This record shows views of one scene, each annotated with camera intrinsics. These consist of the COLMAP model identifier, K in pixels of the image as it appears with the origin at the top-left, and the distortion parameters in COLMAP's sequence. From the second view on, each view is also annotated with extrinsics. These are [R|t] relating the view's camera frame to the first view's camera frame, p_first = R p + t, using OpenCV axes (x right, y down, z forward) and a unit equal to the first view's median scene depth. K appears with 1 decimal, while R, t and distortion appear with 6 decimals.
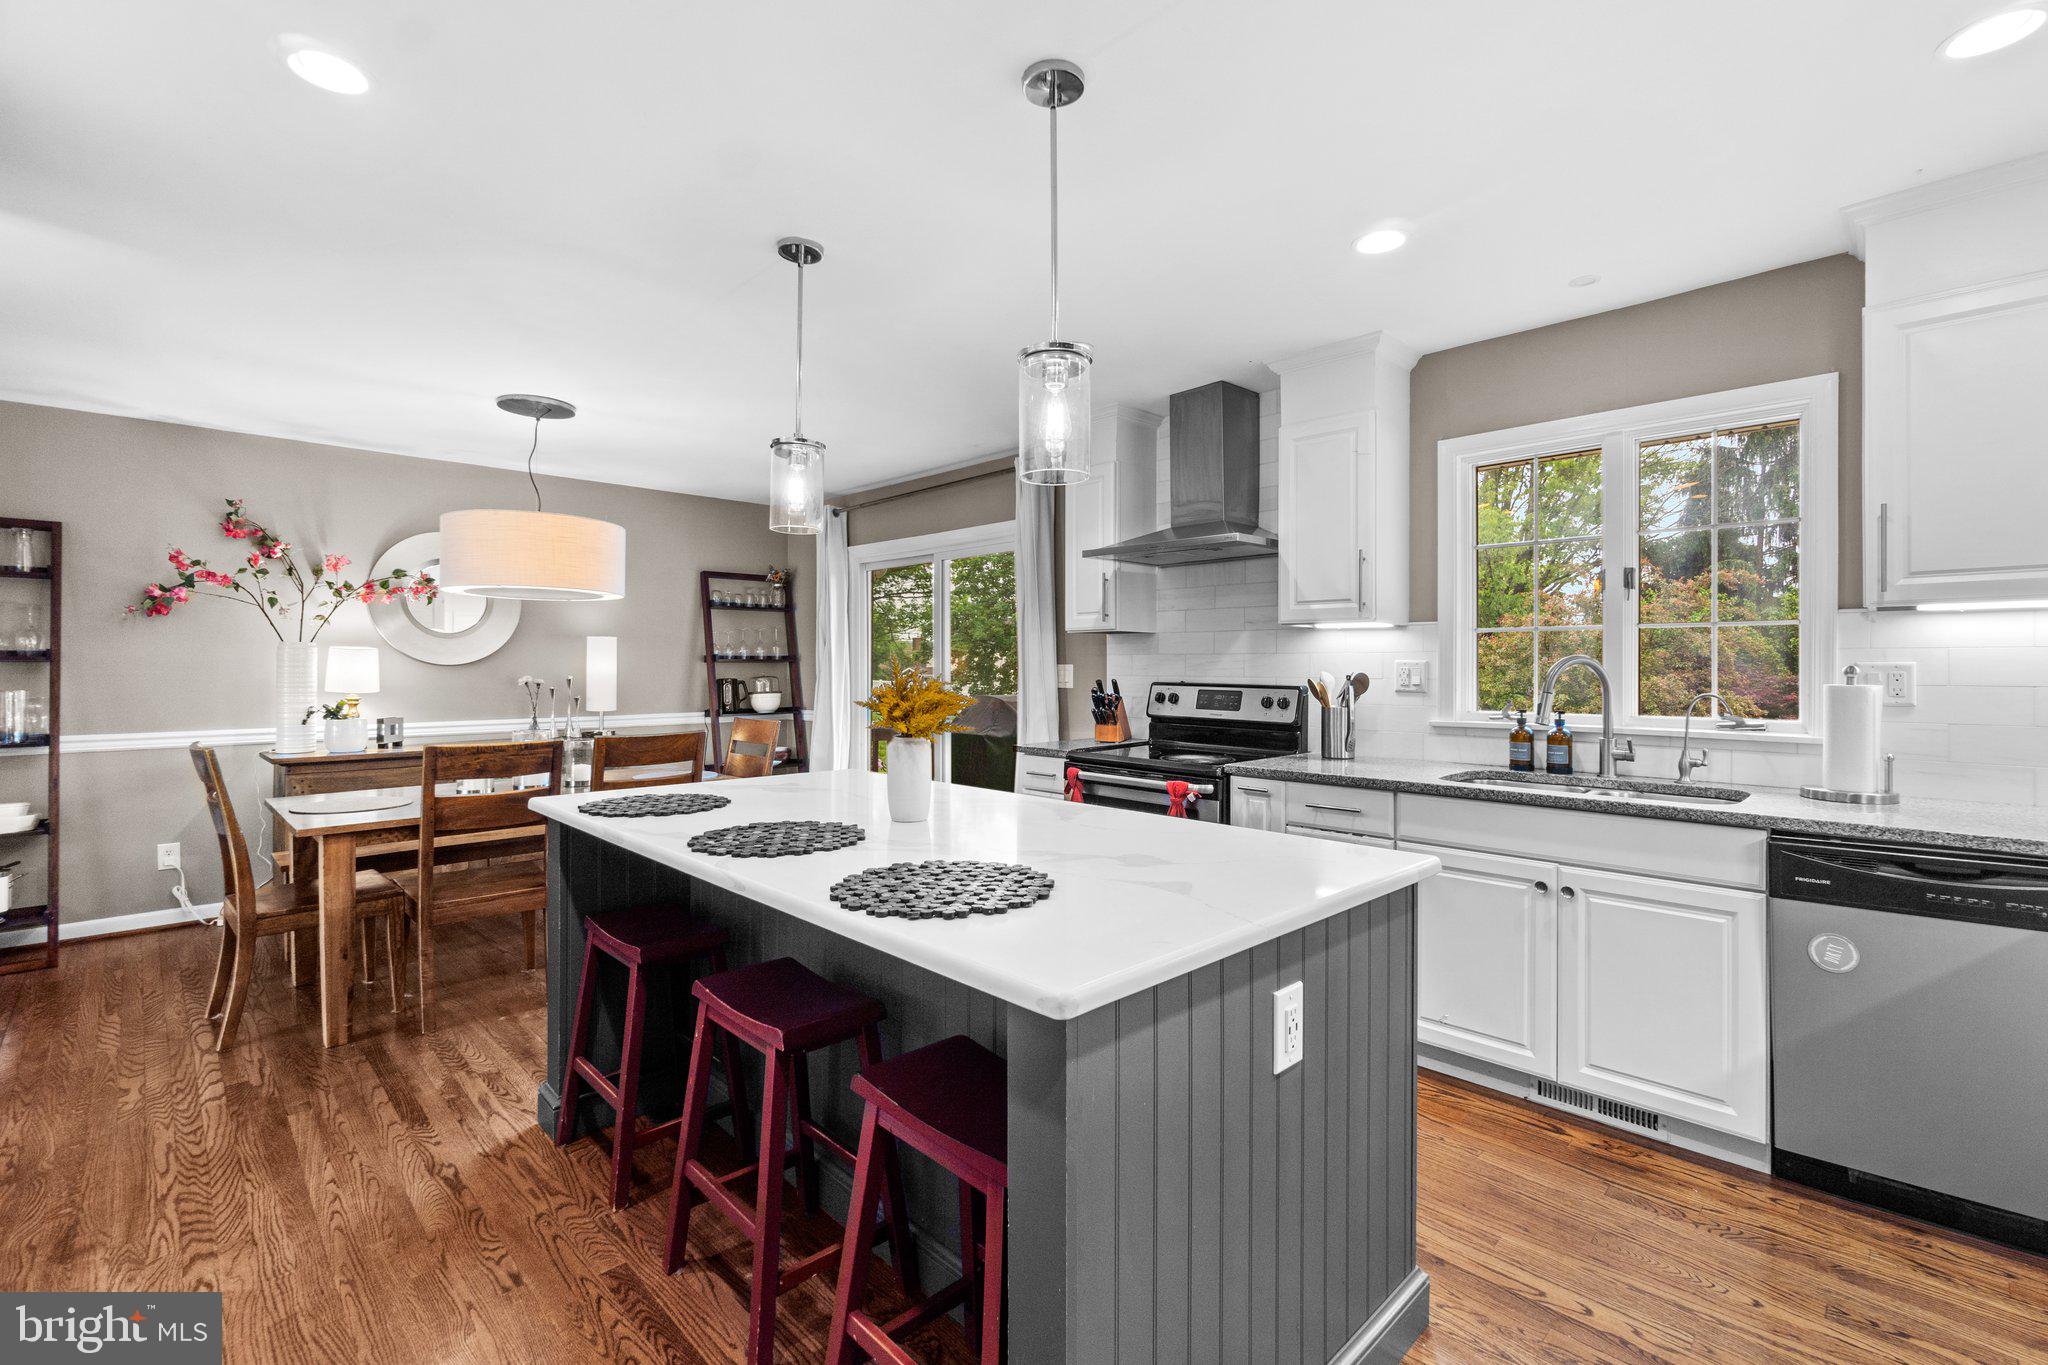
lens RADIAL K [[892.7, 0, 1083.2], [0, 892.7, 675.3], [0, 0, 1]] dist [-0.002405, 0.001039]
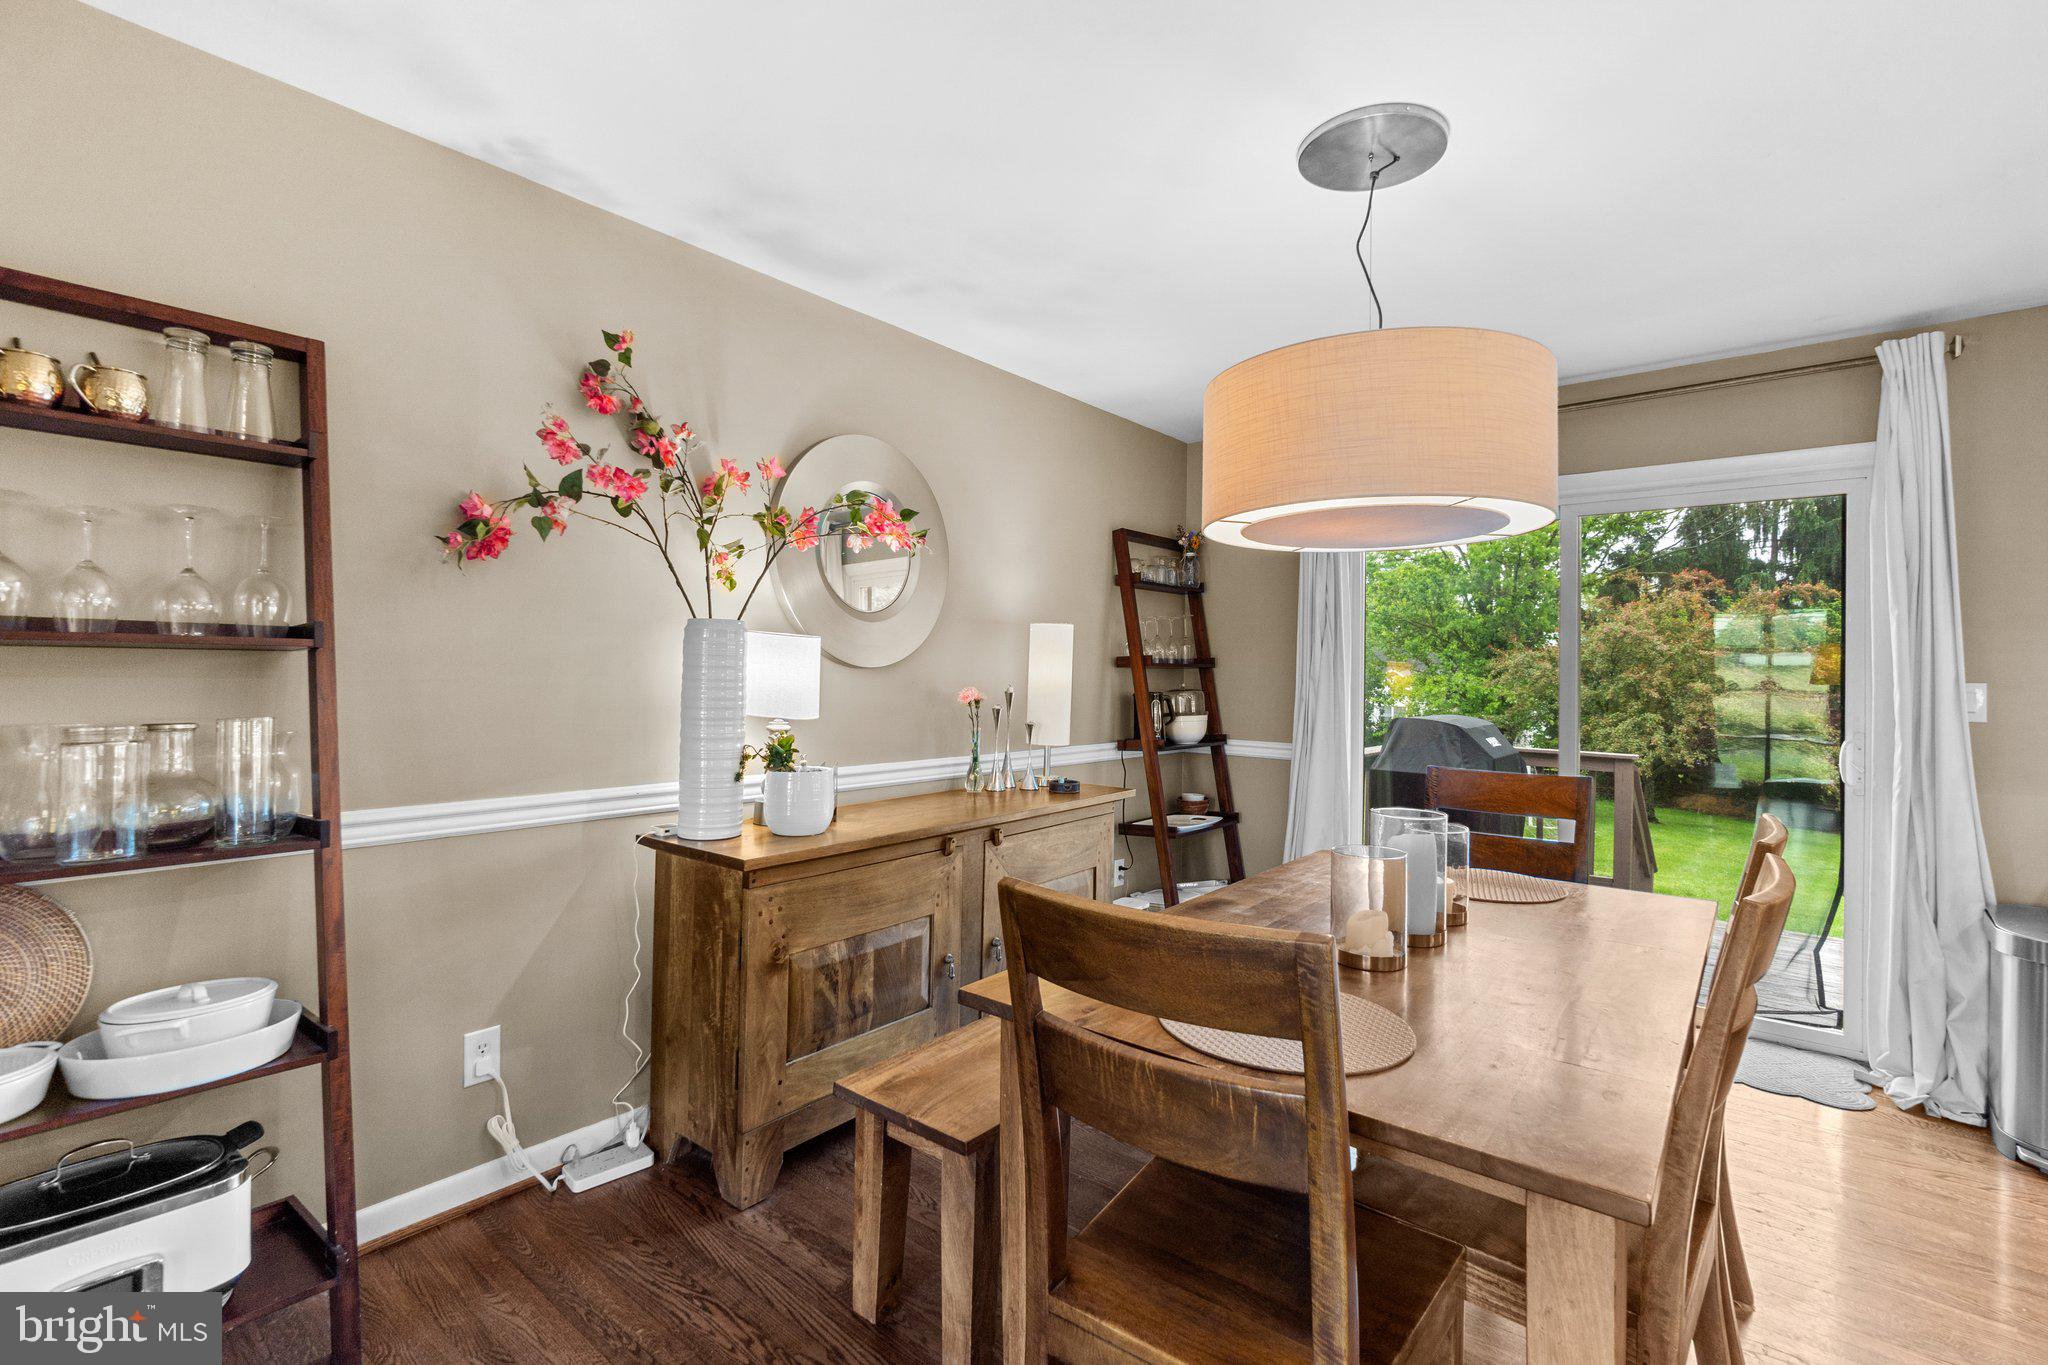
lens RADIAL K [[892.7, 0, 1014.1], [0, 892.7, 679.5], [0, 0, 1]] dist [-0.002405, 0.001039]
pose [[0.994508, 0.005512, 0.104514, -0.785137], [-0.004447, 0.999936, -0.010424, 0.001663], [-0.104565, 0.009902, 0.994469, 0.480577]]
